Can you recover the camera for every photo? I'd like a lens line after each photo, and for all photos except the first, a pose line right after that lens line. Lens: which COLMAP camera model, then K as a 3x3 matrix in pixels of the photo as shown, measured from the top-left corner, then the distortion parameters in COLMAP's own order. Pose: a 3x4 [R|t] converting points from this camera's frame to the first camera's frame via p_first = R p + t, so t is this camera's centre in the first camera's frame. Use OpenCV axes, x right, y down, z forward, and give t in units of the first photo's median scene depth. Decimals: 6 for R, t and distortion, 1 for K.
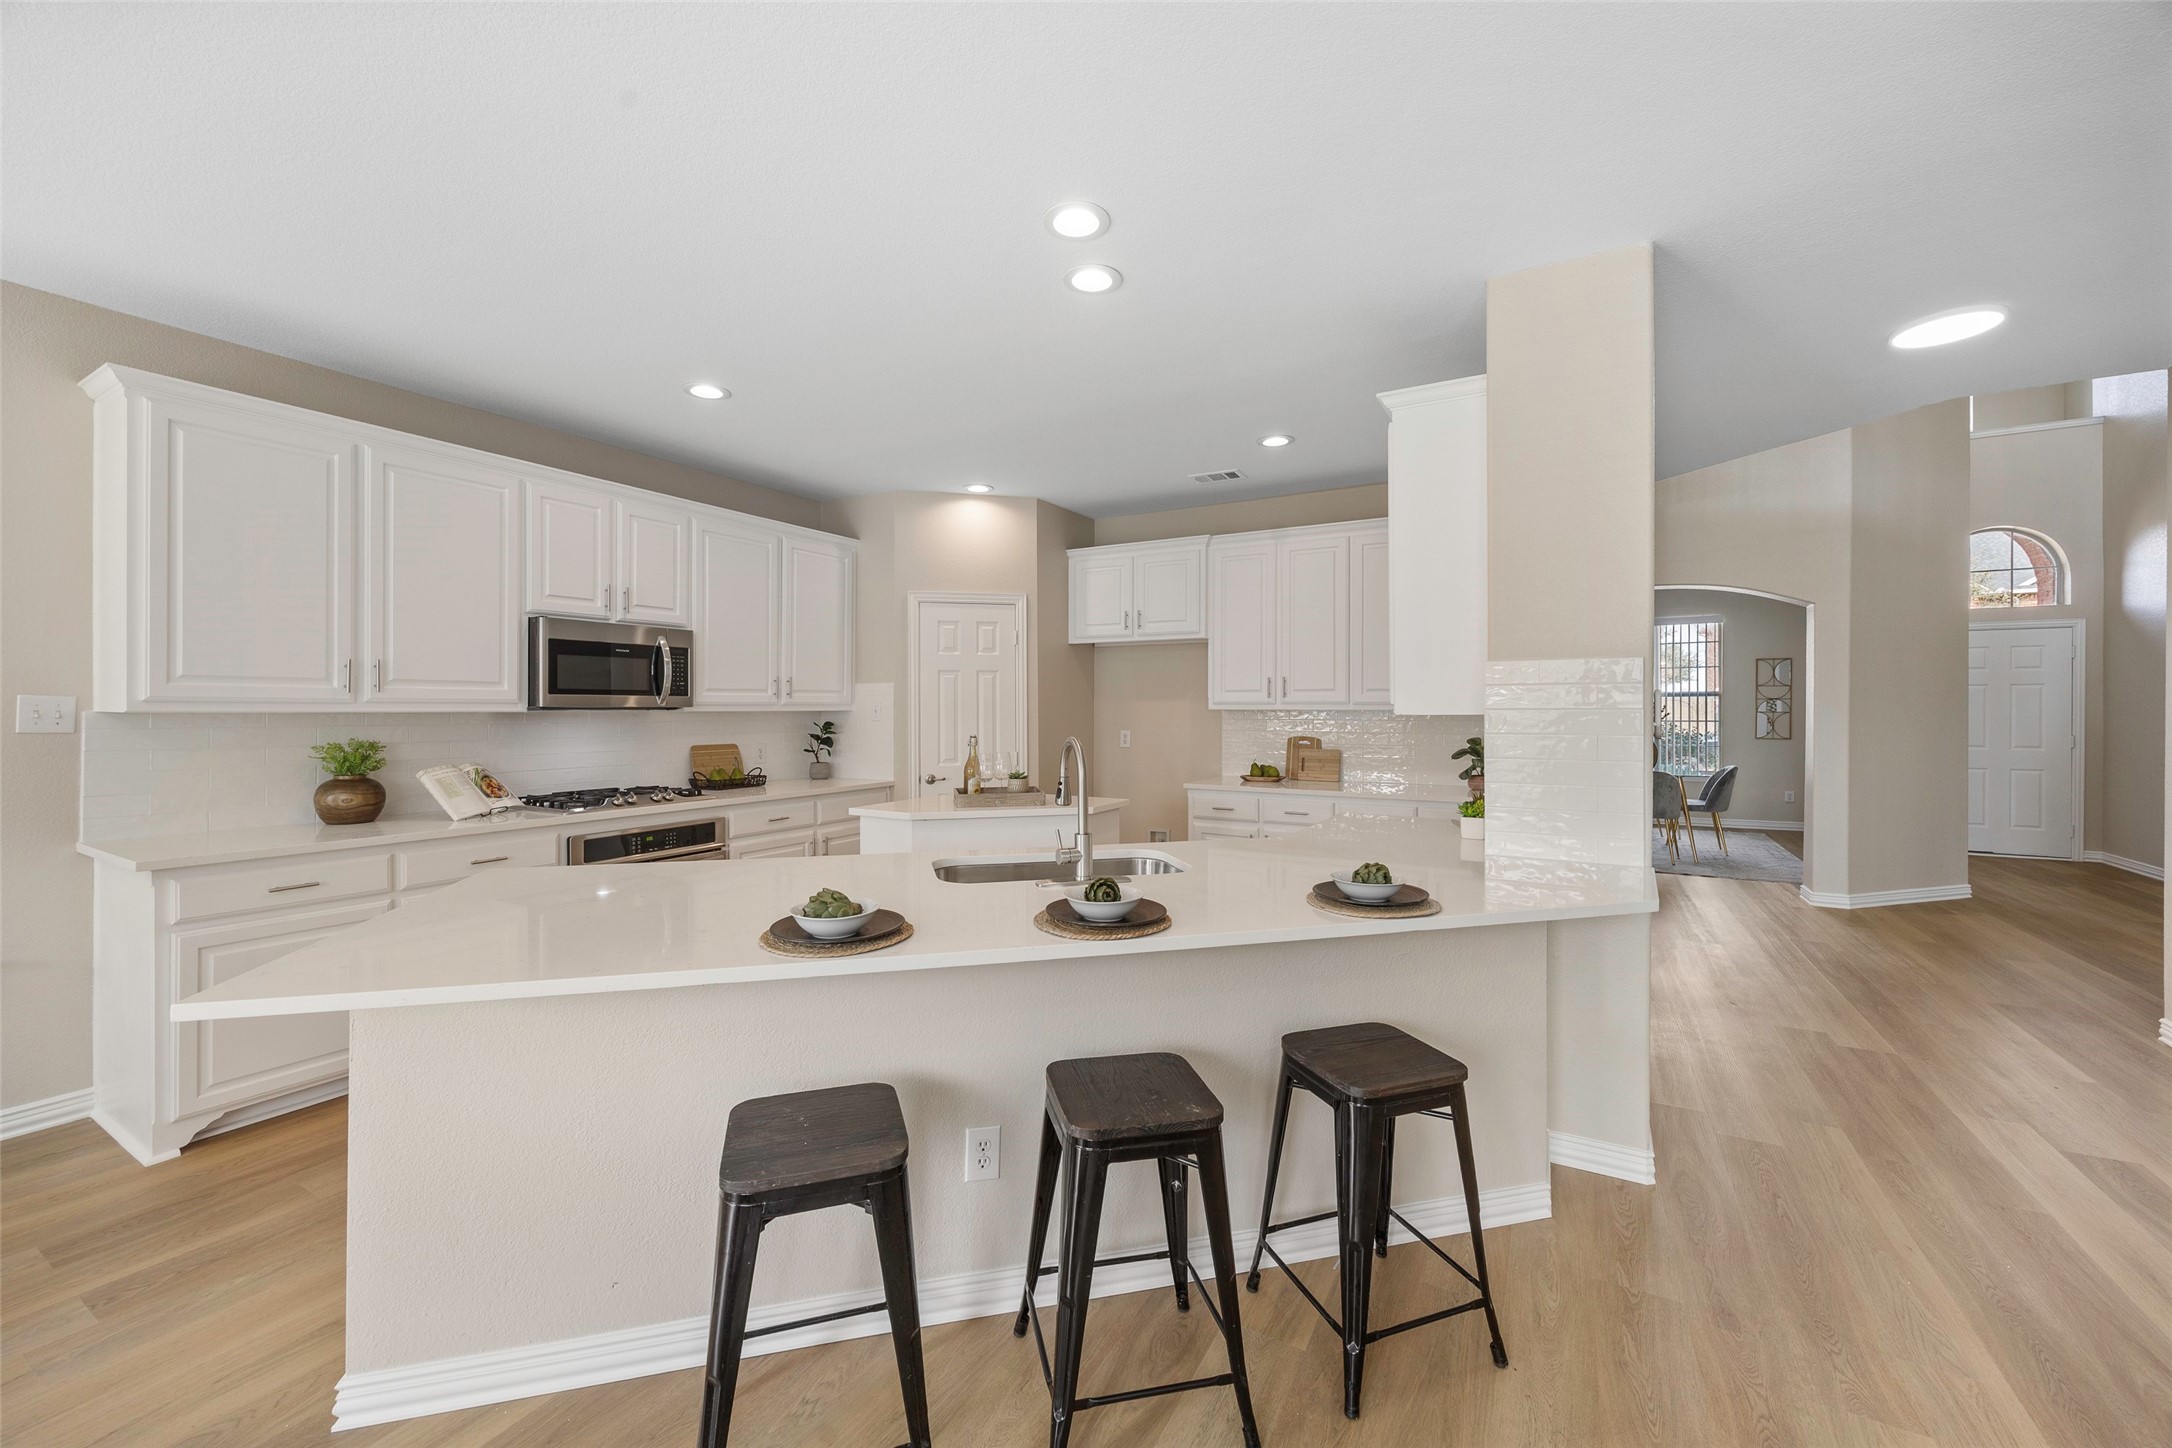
lens RADIAL K [[847.6, 0, 1097.7], [0, 847.6, 710.9], [0, 0, 1]] dist [-0.003177, -0.000286]
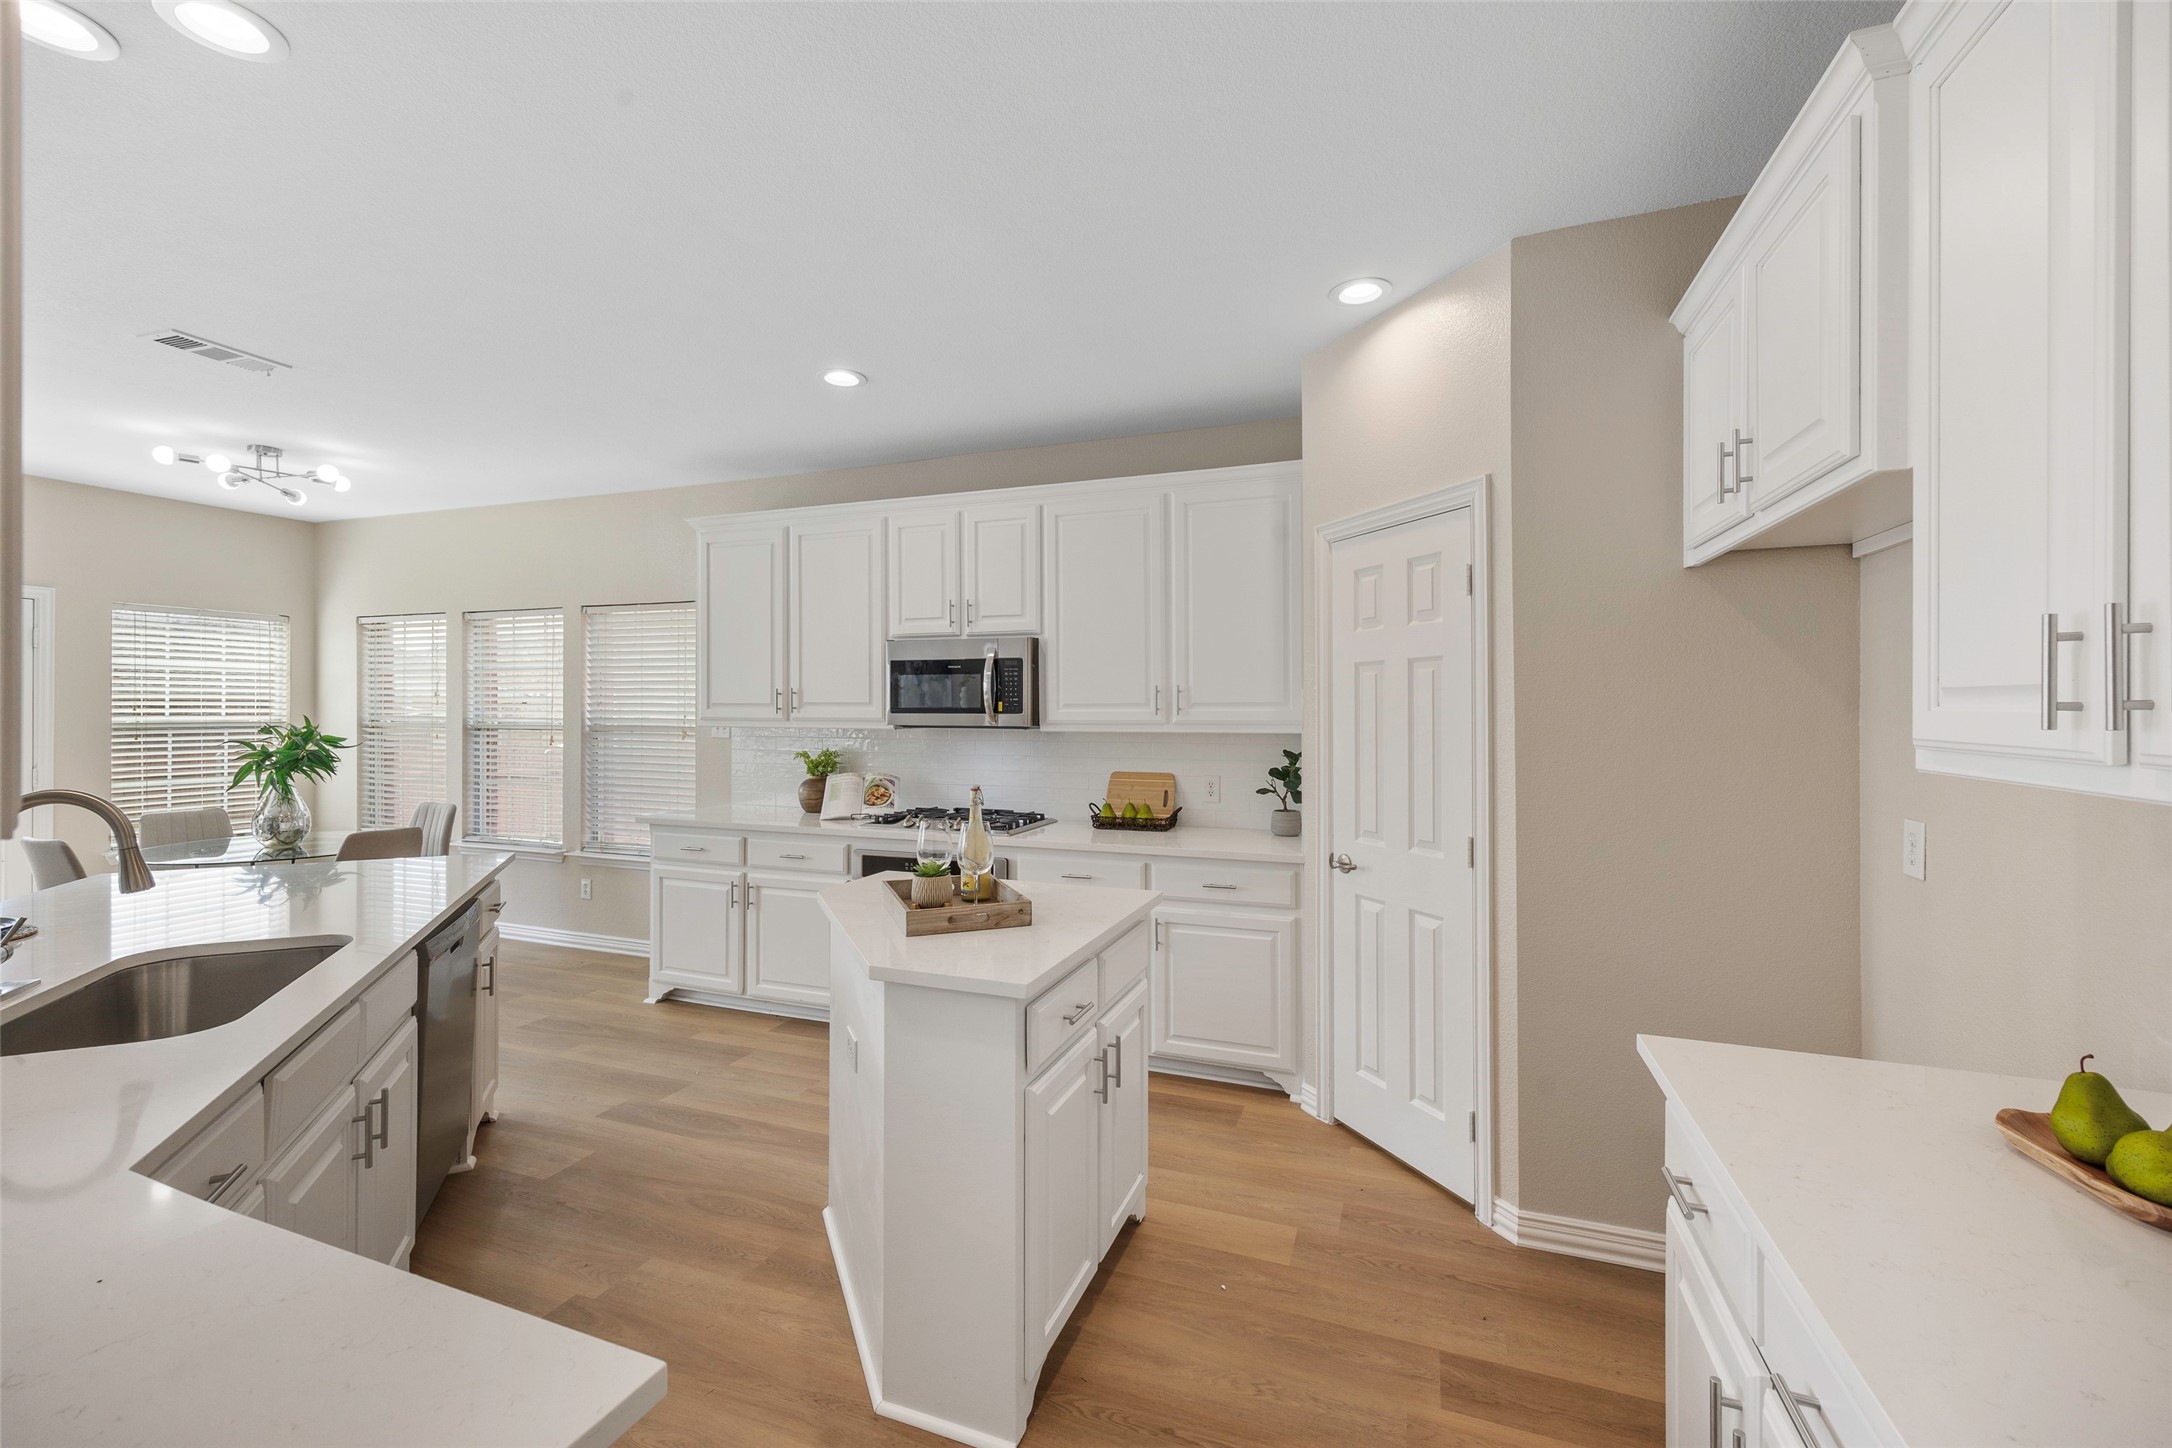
lens RADIAL K [[847.6, 0, 1079.4], [0, 847.6, 721.0], [0, 0, 1]] dist [-0.003177, -0.000286]
pose [[0.176218, 0.004036, -0.984343, 0.406159], [-0.012028, 0.999926, 0.001947, -0.013355], [0.984278, 0.011497, 0.176254, 0.962627]]
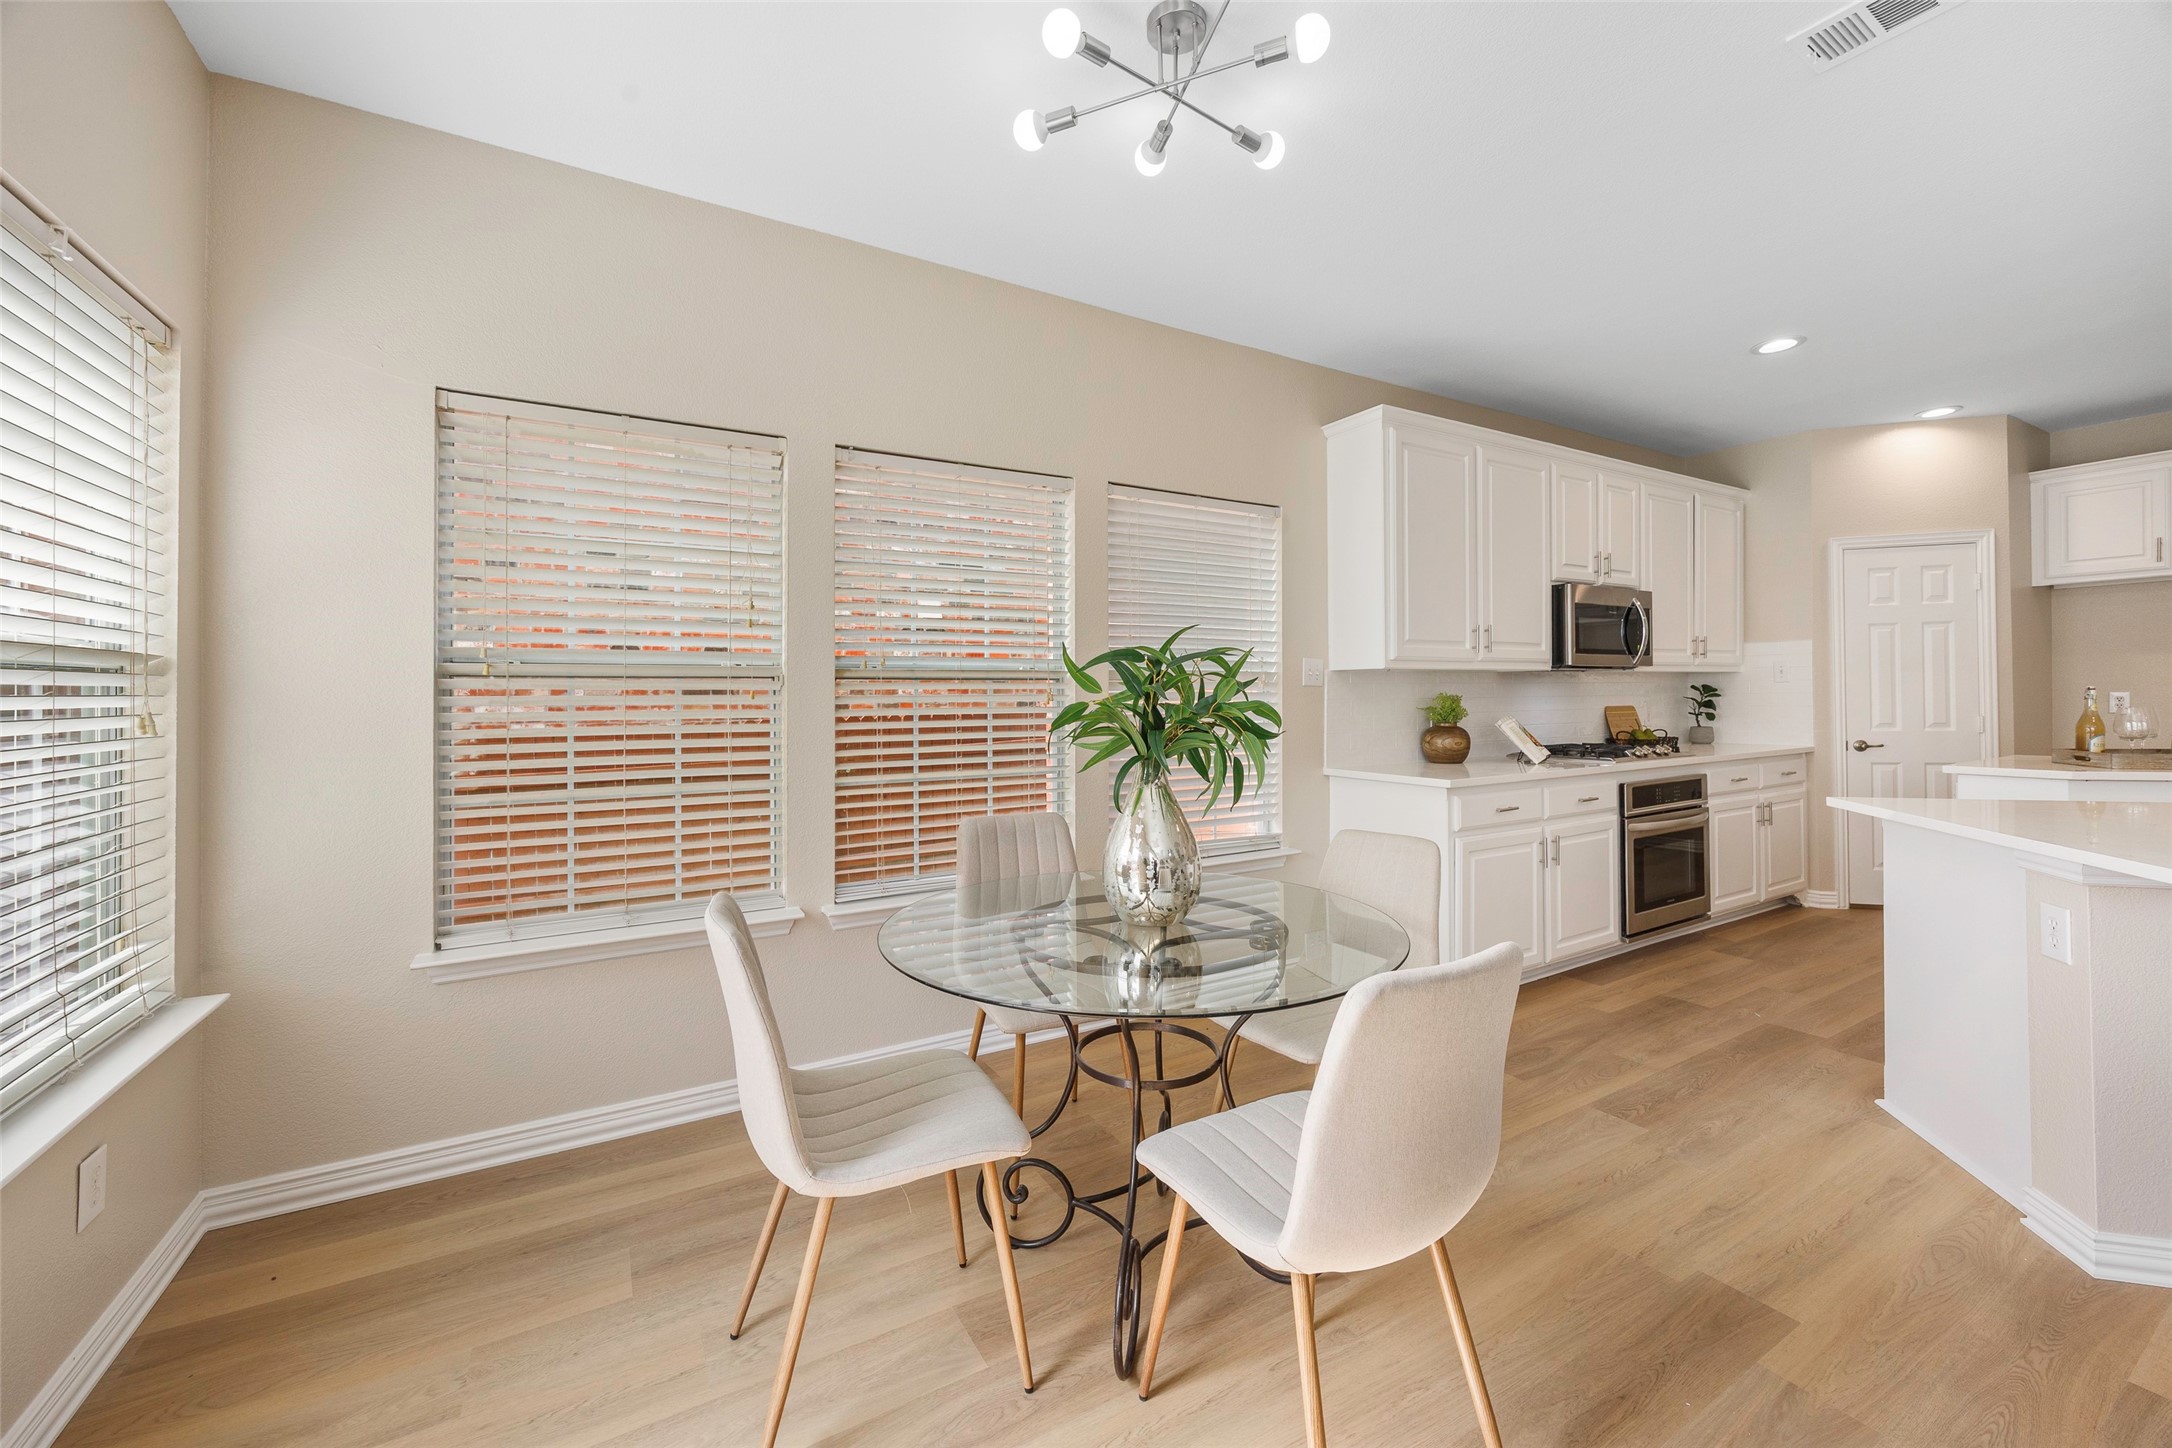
lens RADIAL K [[847.6, 0, 1079.6], [0, 847.6, 693.3], [0, 0, 1]] dist [-0.003177, -0.000286]
pose [[0.861333, -0.011732, -0.507905, -0.596182], [0.009662, 0.999931, -0.006712, 0.030416], [0.507949, 0.000873, 0.861387, -0.252078]]
